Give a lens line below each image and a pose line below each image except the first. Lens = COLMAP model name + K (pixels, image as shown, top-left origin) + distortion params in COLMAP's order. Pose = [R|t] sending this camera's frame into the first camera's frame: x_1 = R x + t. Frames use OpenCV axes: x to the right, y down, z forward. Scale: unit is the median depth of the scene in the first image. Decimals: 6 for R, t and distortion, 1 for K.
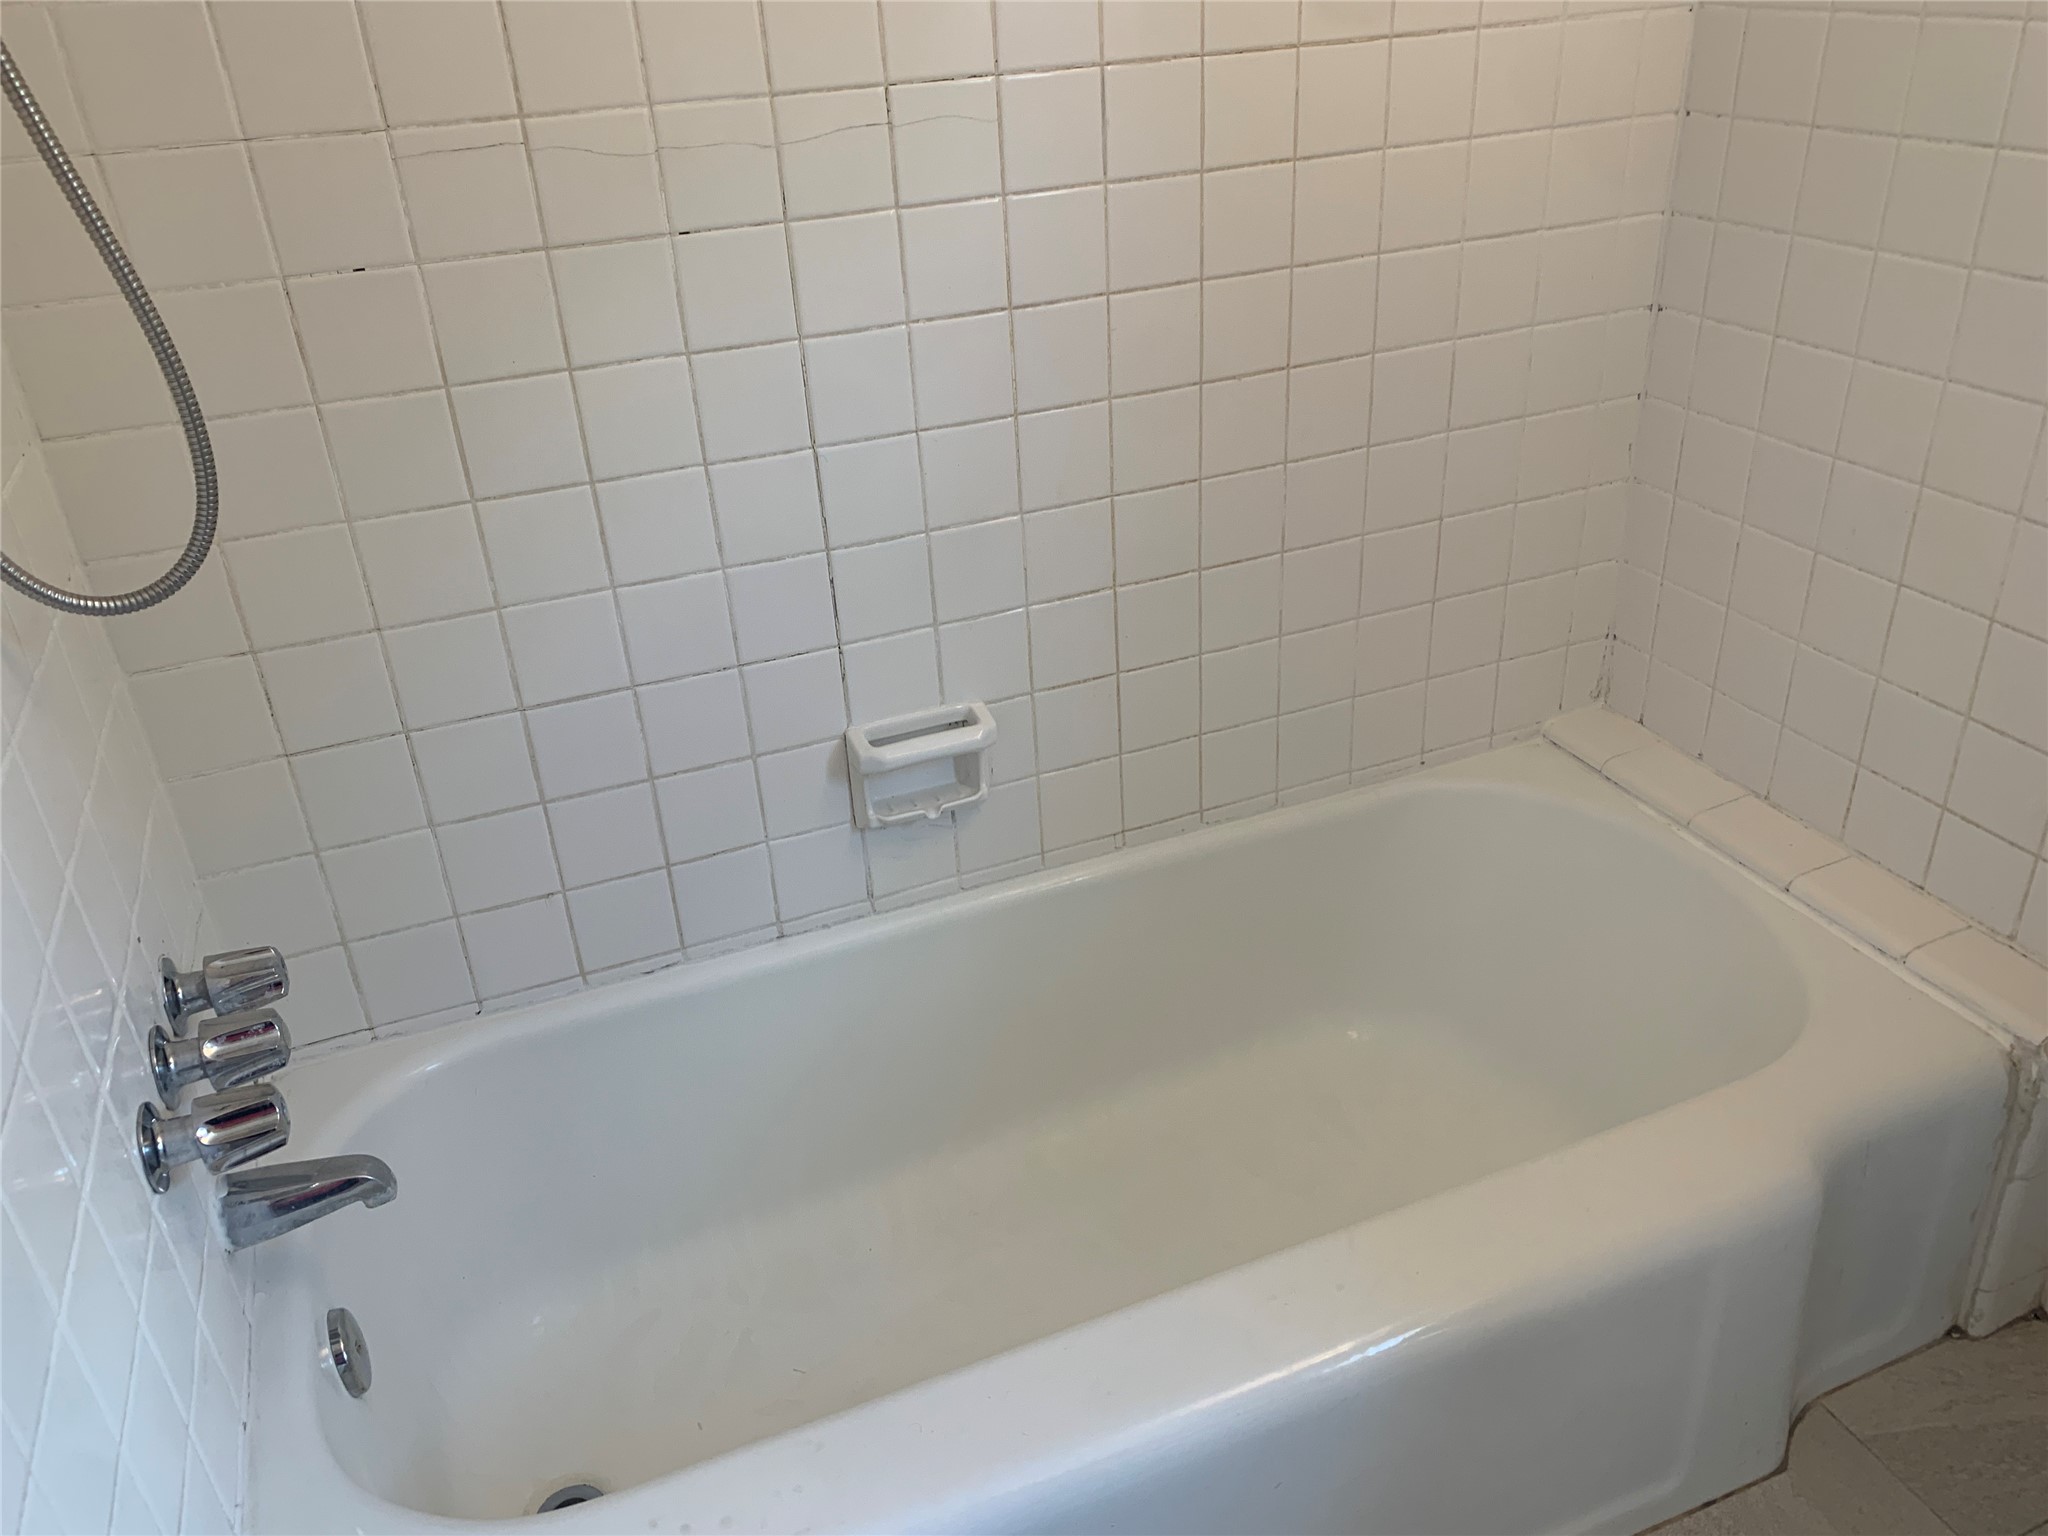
lens RADIAL K [[1566.7, 0, 1026.8], [0, 1566.7, 762.3], [0, 0, 1]] dist [0.032752, -0.037581]
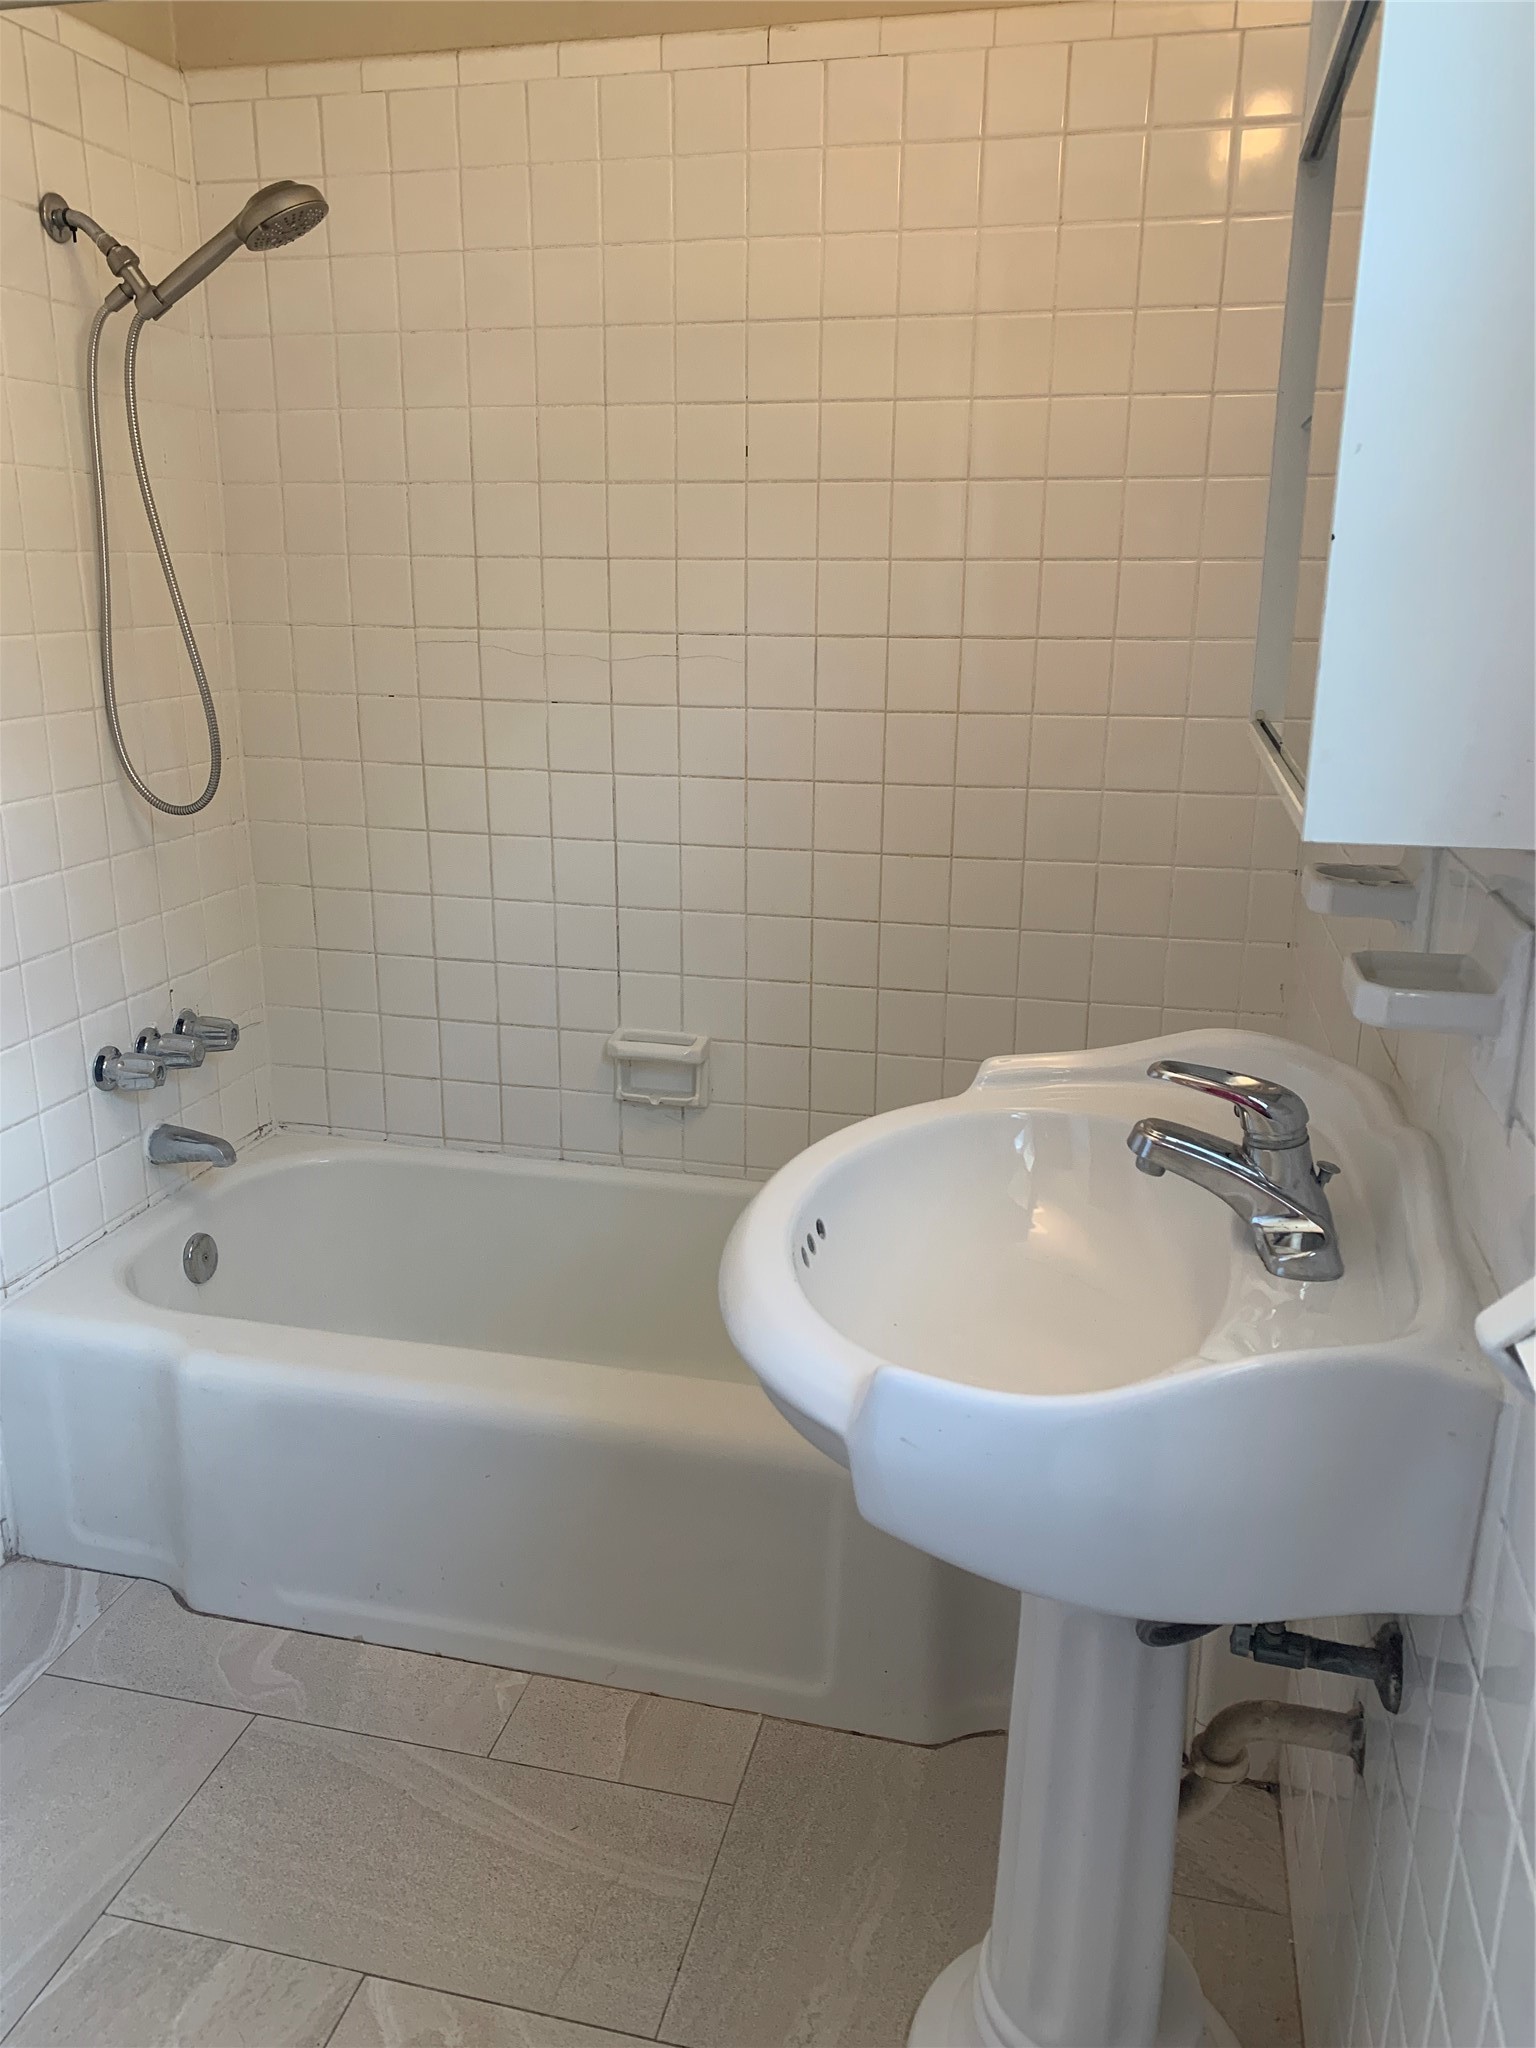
lens RADIAL K [[1566.7, 0, 766.8], [0, 1566.7, 1028.6], [0, 0, 1]] dist [0.032752, -0.037581]
pose [[0.806616, 0.220540, -0.548391, 0.904777], [-0.321645, 0.942163, -0.094201, 0.081093], [0.495899, 0.252372, 0.830899, -0.207209]]
